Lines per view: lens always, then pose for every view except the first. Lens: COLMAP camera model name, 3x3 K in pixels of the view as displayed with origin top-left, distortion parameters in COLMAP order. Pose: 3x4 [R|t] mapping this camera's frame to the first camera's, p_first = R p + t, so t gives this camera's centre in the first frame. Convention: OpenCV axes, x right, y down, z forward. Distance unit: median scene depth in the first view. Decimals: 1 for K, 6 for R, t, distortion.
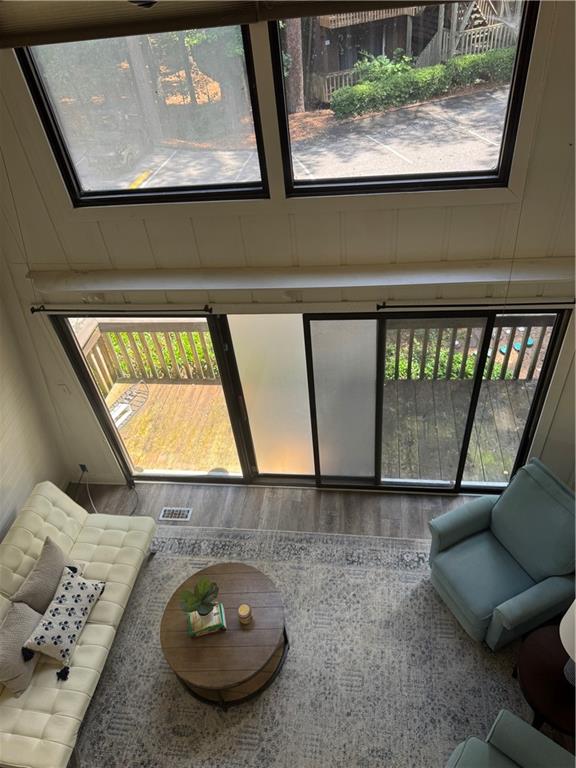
lens RADIAL K [[541.1, 0, 290.2], [0, 541.1, 388.5], [0, 0, 1]] dist [0.077155, -0.091821]
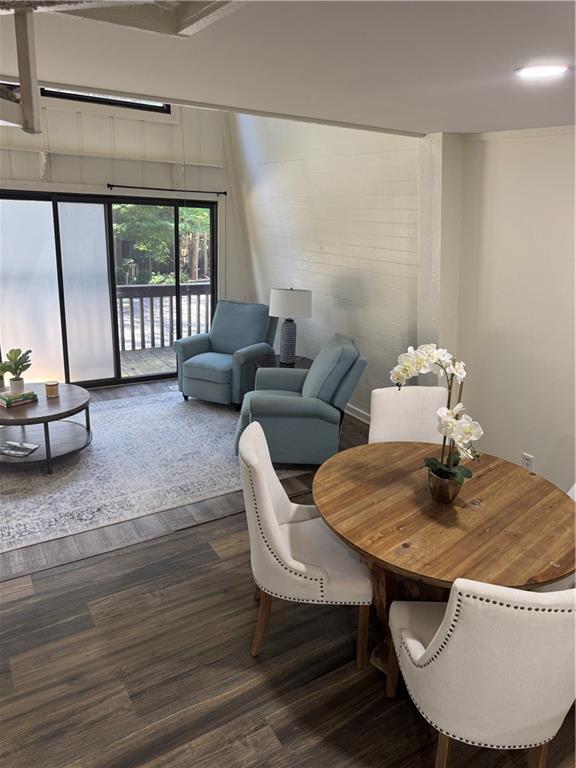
lens RADIAL K [[541.1, 0, 290.2], [0, 541.1, 388.5], [0, 0, 1]] dist [0.077155, -0.091821]
pose [[0.767359, -0.062241, 0.638190, -0.397514], [0.341028, 0.882457, -0.323989, 0.873859], [-0.543010, 0.466256, 0.698388, -0.077729]]
